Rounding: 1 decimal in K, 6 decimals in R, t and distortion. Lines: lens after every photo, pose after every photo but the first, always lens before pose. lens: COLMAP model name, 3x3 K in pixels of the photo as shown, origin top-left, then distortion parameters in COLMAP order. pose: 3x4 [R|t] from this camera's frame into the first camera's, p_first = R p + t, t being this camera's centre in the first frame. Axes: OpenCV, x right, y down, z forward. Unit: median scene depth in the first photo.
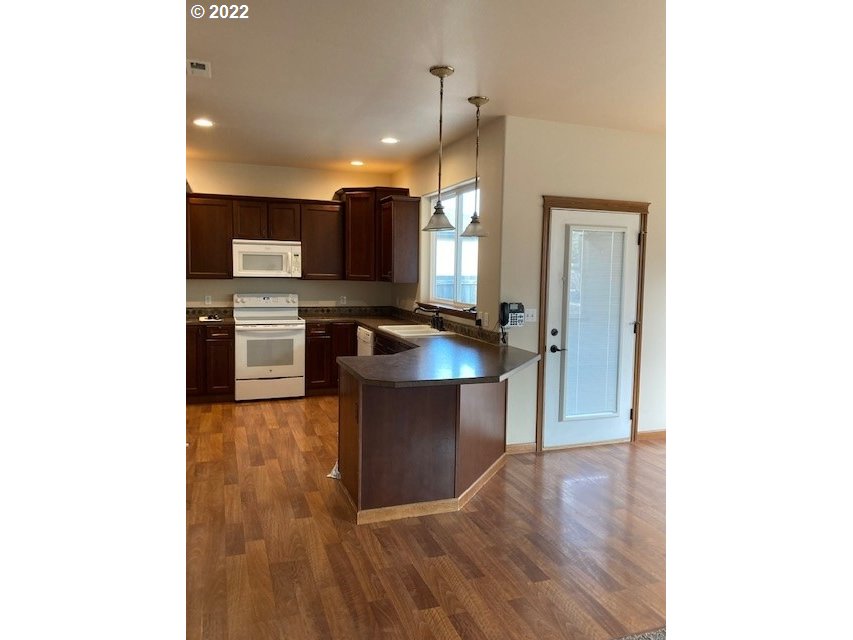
lens RADIAL K [[569.2, 0, 425.6], [0, 569.2, 313.0], [0, 0, 1]] dist [-0.018645, -0.001256]
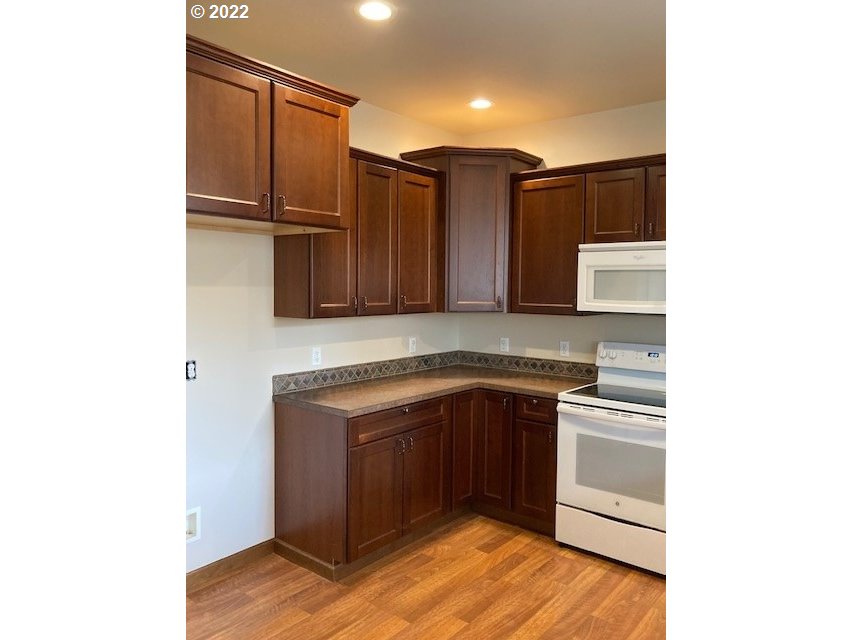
lens RADIAL K [[569.2, 0, 426.4], [0, 569.2, 312.7], [0, 0, 1]] dist [-0.018645, -0.001256]
pose [[0.520952, 0.027146, -0.853154, 0.054809], [-0.069644, 0.997514, -0.010786, -0.046548], [0.850740, 0.065036, 0.521547, 0.588561]]
